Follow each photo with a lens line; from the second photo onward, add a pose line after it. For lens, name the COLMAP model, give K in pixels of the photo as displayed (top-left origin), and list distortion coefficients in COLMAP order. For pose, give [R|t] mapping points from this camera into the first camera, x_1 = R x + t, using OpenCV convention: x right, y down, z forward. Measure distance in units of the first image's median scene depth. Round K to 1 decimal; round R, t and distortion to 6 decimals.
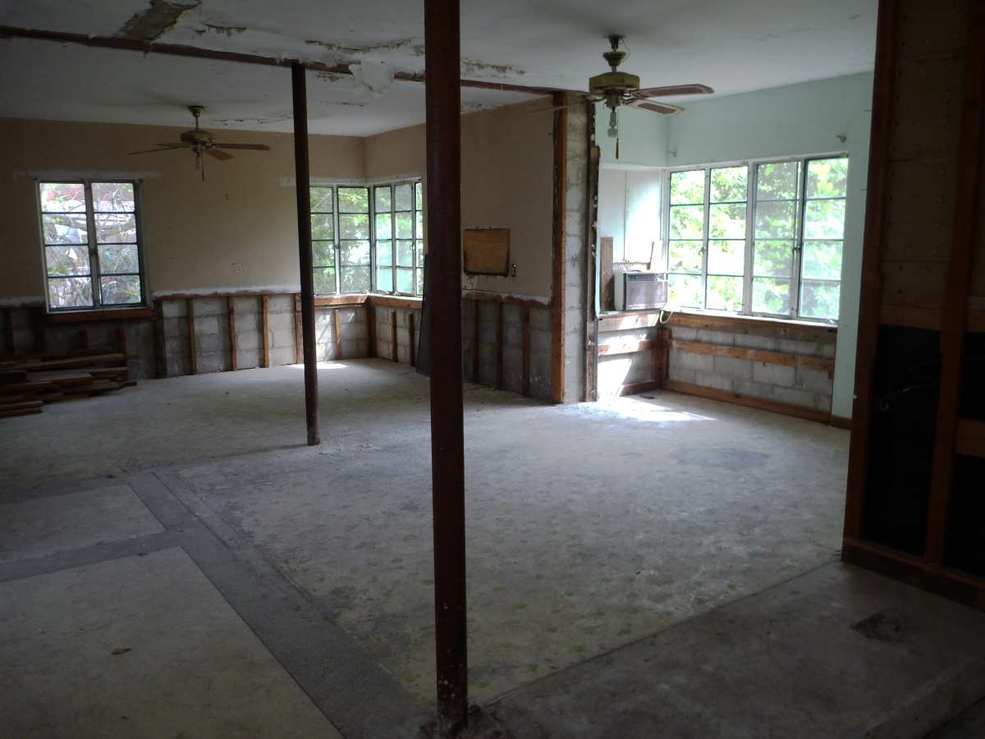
lens RADIAL K [[814.2, 0, 489.9], [0, 814.2, 371.0], [0, 0, 1]] dist [-0.028484, -0.007012]
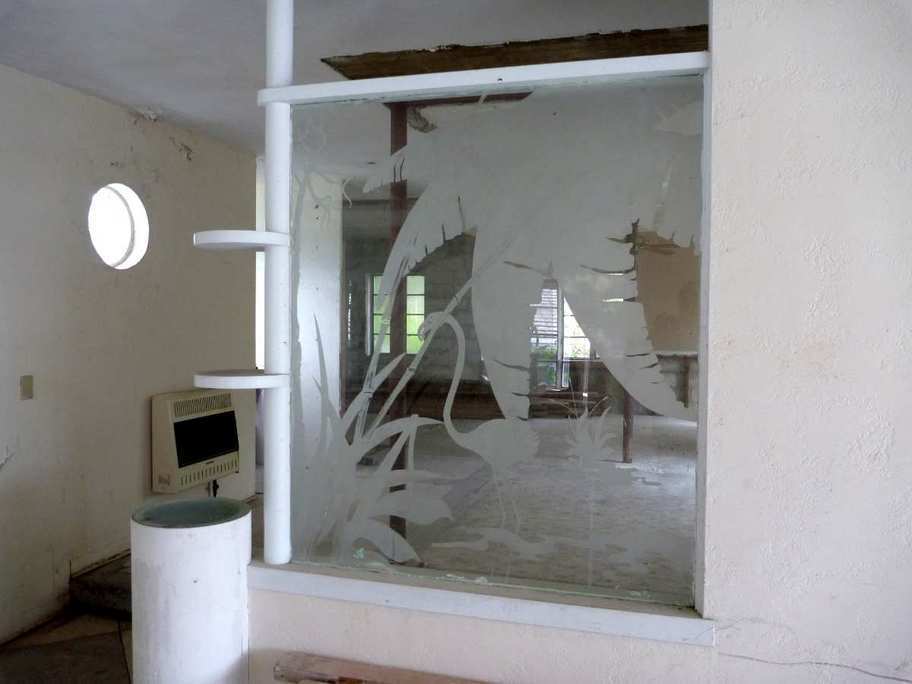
lens RADIAL K [[753.9, 0, 453.6], [0, 753.9, 343.4], [0, 0, 1]] dist [-0.028484, -0.007012]
pose [[0.622734, 0.046235, -0.781067, 0.879932], [-0.142463, 0.988266, -0.055083, 0.005083], [0.769355, 0.145575, 0.622013, -0.050850]]
